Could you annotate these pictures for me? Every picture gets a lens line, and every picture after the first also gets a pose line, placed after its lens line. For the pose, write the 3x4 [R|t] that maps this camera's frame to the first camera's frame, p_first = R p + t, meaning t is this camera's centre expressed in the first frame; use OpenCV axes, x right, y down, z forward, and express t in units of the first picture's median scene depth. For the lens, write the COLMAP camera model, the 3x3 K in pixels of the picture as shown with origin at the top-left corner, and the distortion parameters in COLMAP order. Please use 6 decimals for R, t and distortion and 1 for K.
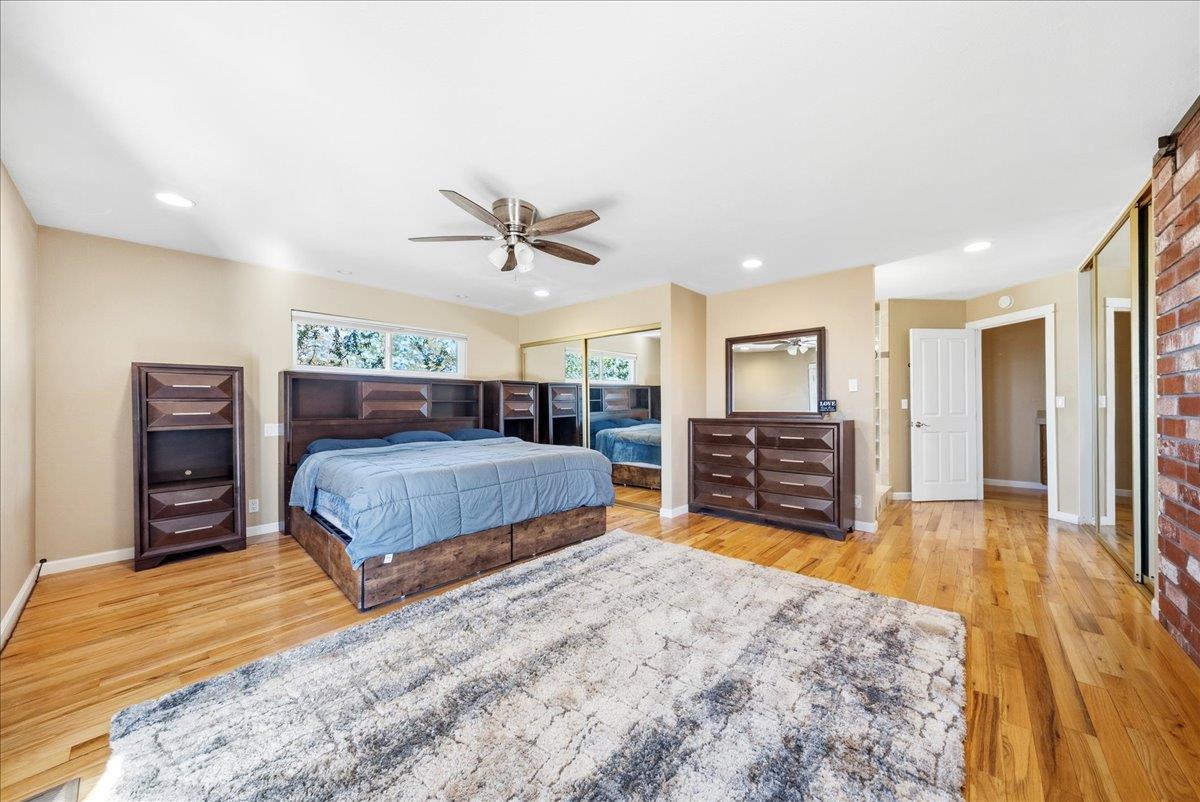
lens RADIAL K [[423.3, 0, 608.6], [0, 423.3, 404.9], [0, 0, 1]] dist [0.000641, -0.000159]
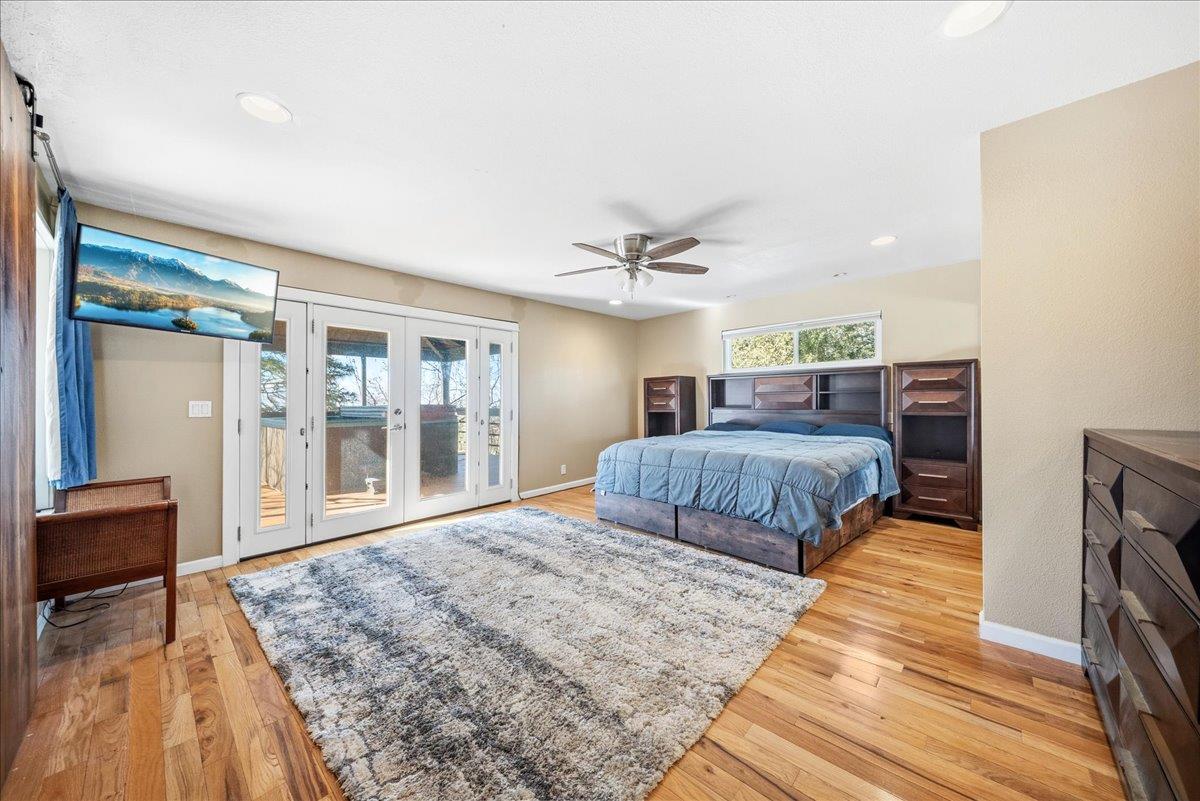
lens RADIAL K [[423.3, 0, 609.0], [0, 423.3, 403.3], [0, 0, 1]] dist [0.000641, -0.000159]
pose [[-0.029636, 0.009814, -0.999513, 0.857708], [0.008306, 0.999920, 0.009571, -0.000211], [0.999526, -0.008018, -0.029715, 0.825723]]
